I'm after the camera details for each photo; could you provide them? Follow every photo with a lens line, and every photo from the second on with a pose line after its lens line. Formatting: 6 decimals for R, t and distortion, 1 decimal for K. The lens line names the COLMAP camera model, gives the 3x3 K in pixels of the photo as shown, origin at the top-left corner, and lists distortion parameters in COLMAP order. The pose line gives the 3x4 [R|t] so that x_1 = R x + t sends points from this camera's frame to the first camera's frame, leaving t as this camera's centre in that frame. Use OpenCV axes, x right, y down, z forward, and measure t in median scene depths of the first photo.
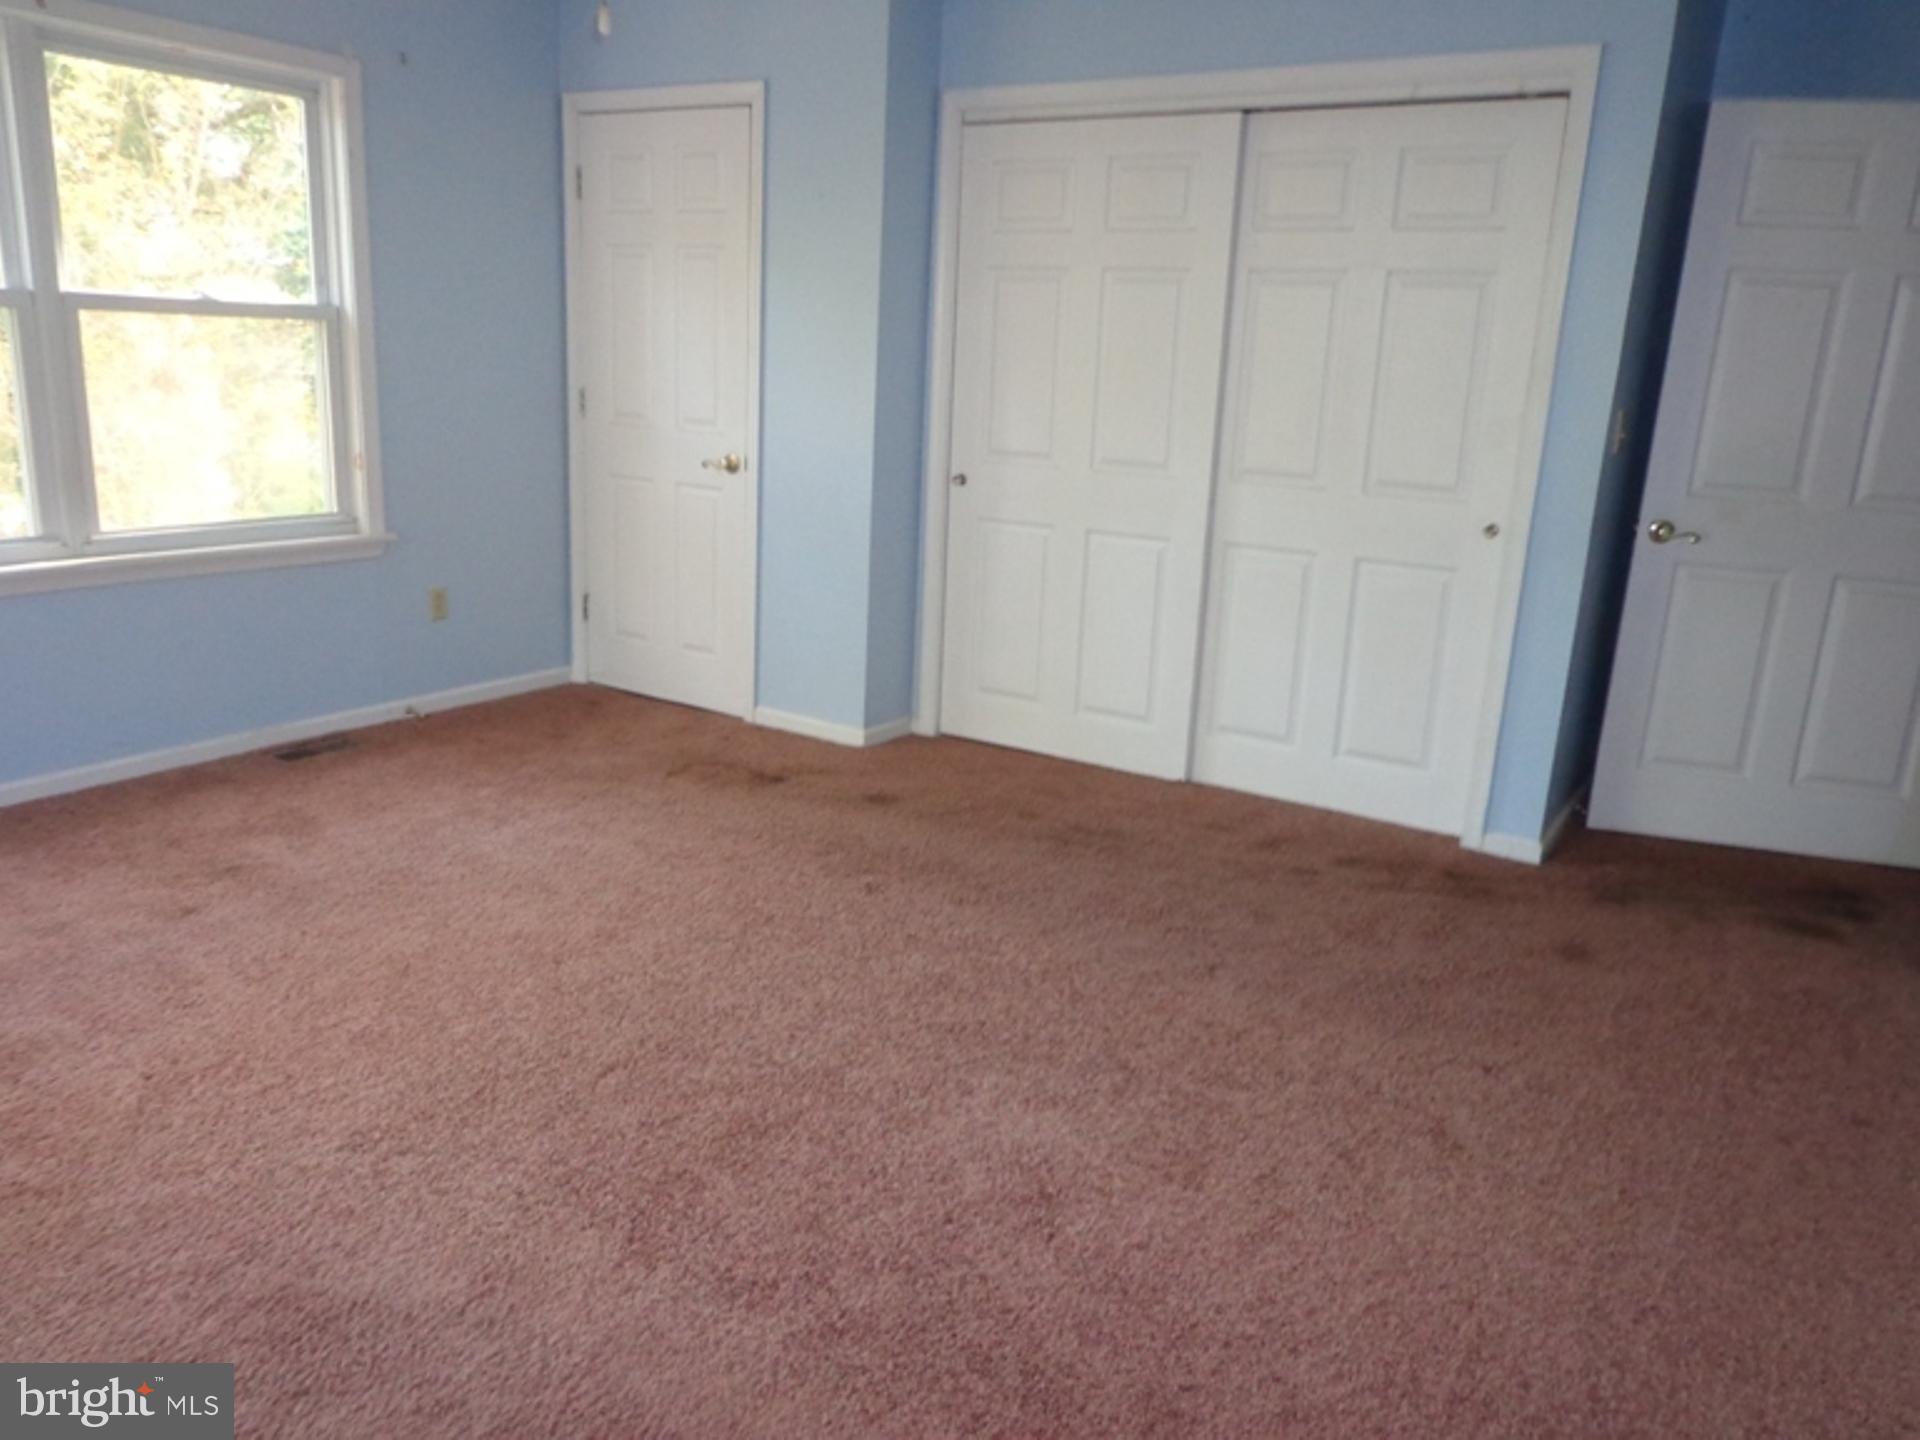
lens RADIAL K [[1411.3, 0, 960.9], [0, 1411.3, 725.8], [0, 0, 1]] dist [-0.002816, 0.005171]
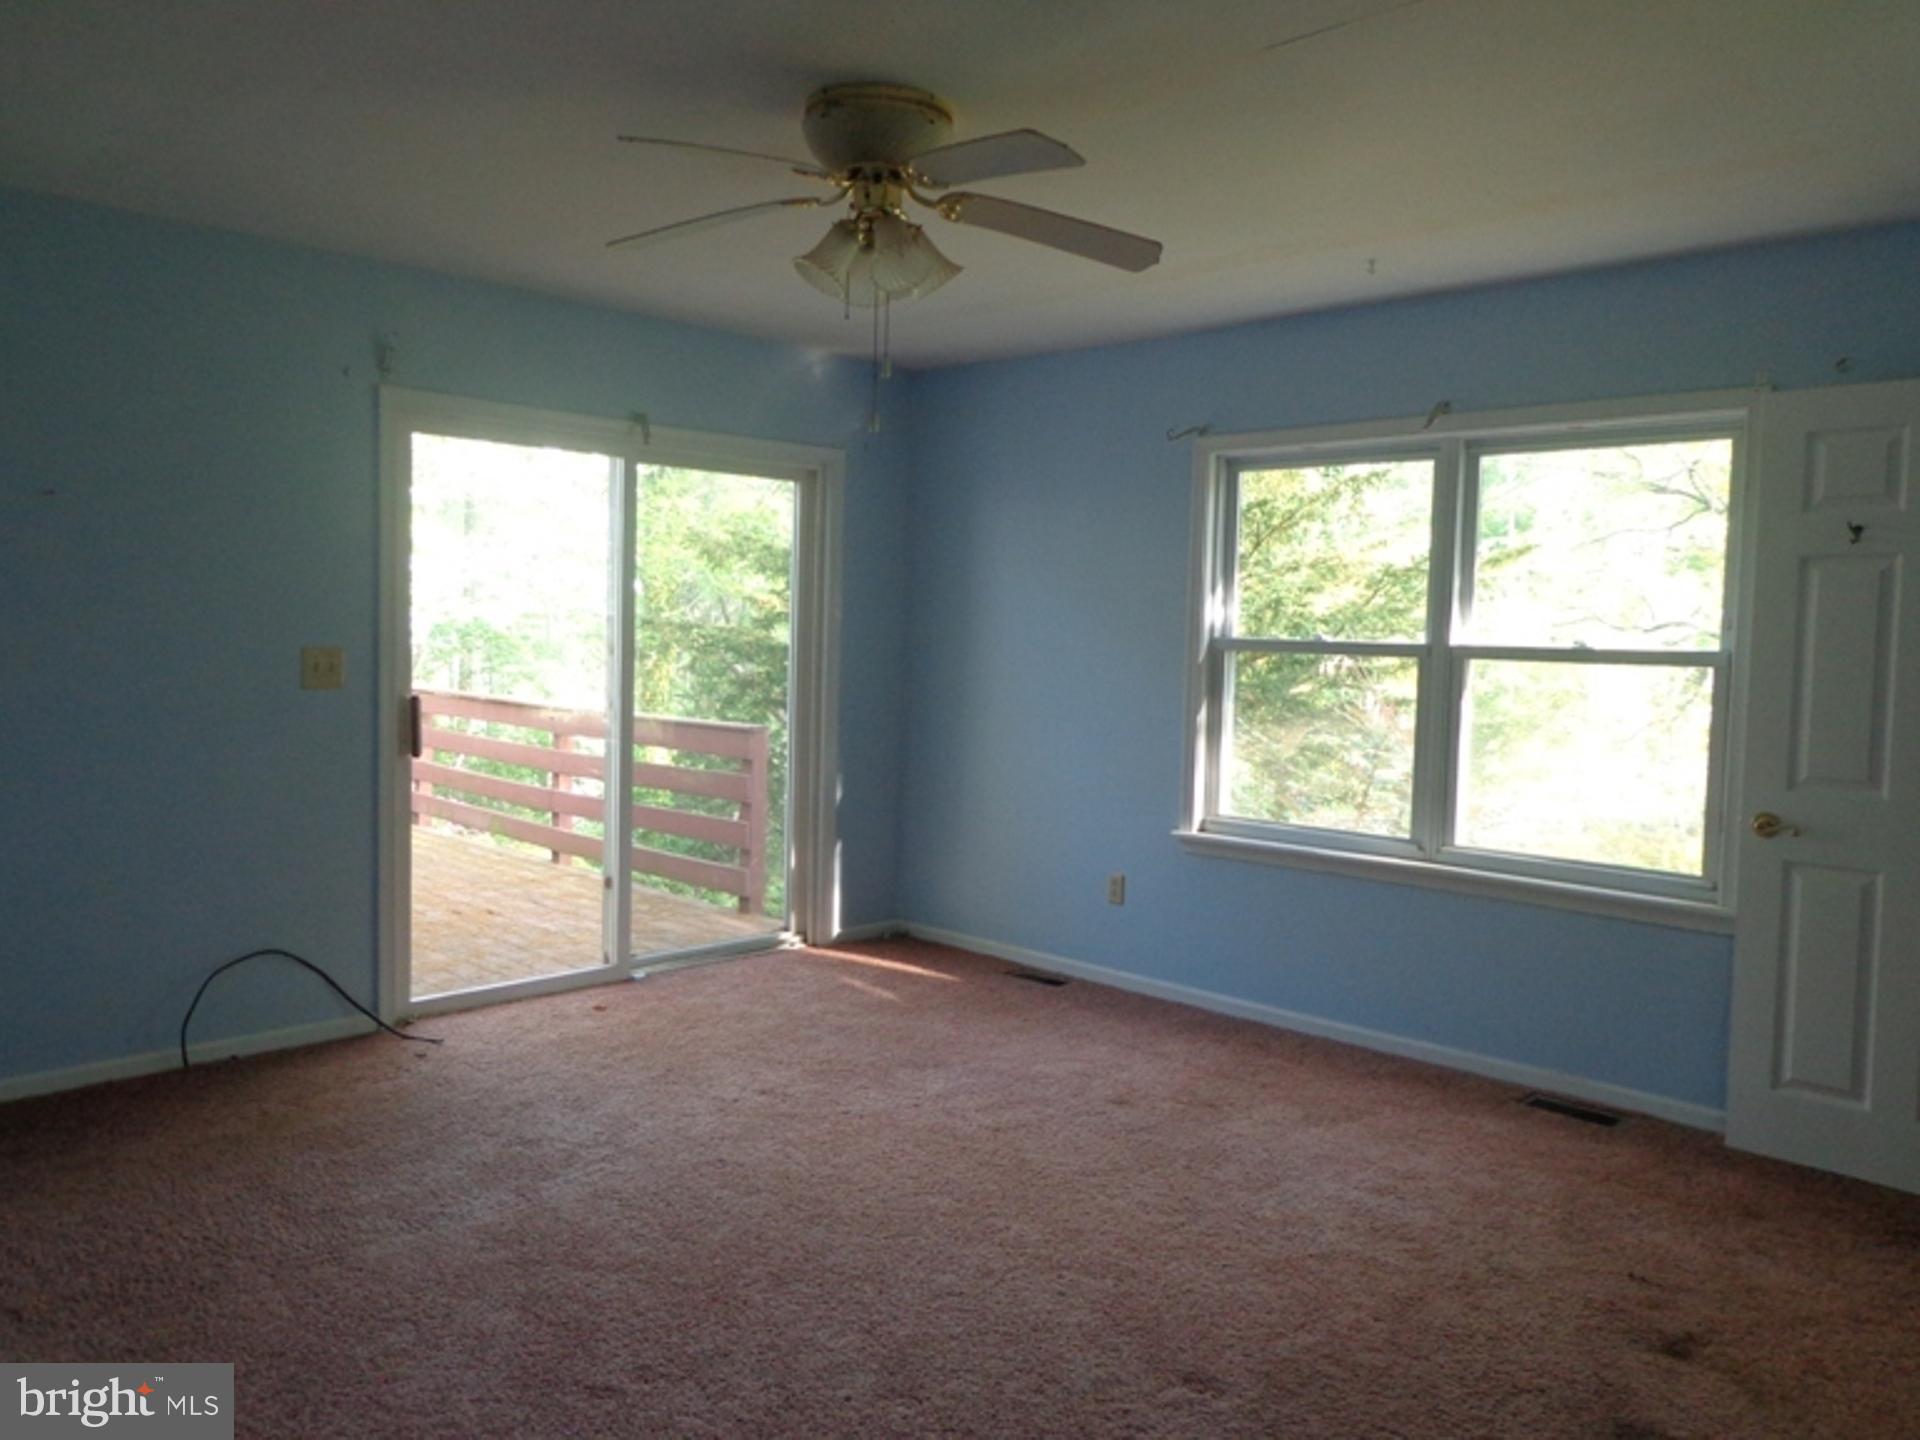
lens RADIAL K [[1411.3, 0, 959.8], [0, 1411.3, 715.9], [0, 0, 1]] dist [-0.002816, 0.005171]
pose [[-0.200106, 0.006757, -0.979751, 0.606726], [-0.285157, 0.956285, 0.064836, -0.202456], [0.937360, 0.292357, -0.189432, 0.827798]]
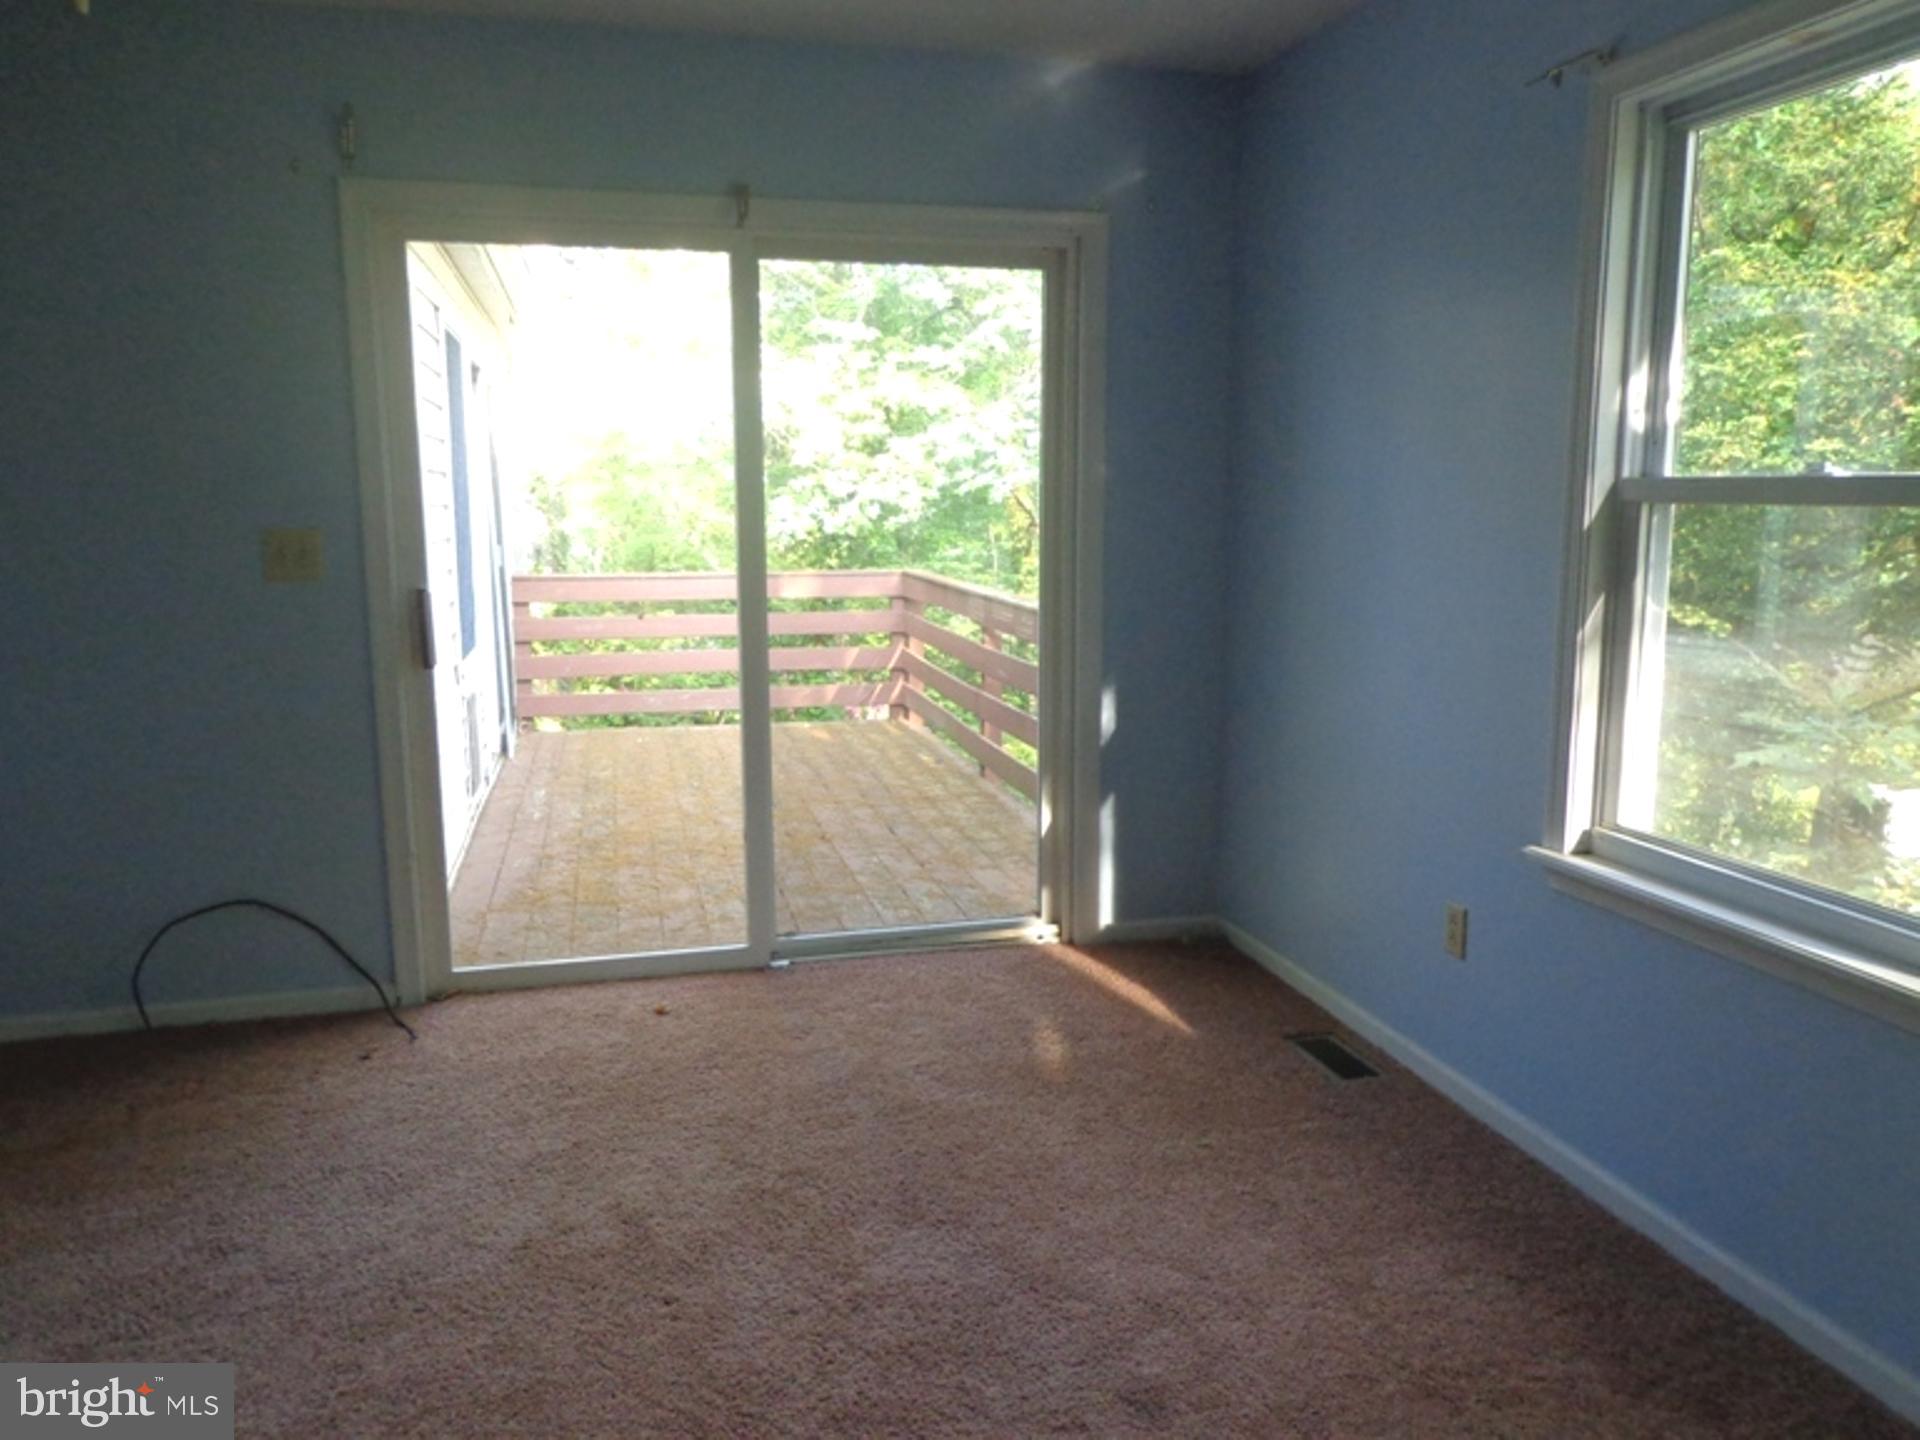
lens RADIAL K [[1411.3, 0, 969.4], [0, 1411.3, 726.5], [0, 0, 1]] dist [-0.002816, 0.005171]
pose [[-0.677967, 0.074496, -0.731308, -0.022004], [-0.215882, 0.930805, 0.294954, -0.275479], [0.702677, 0.357845, -0.614973, 1.013426]]
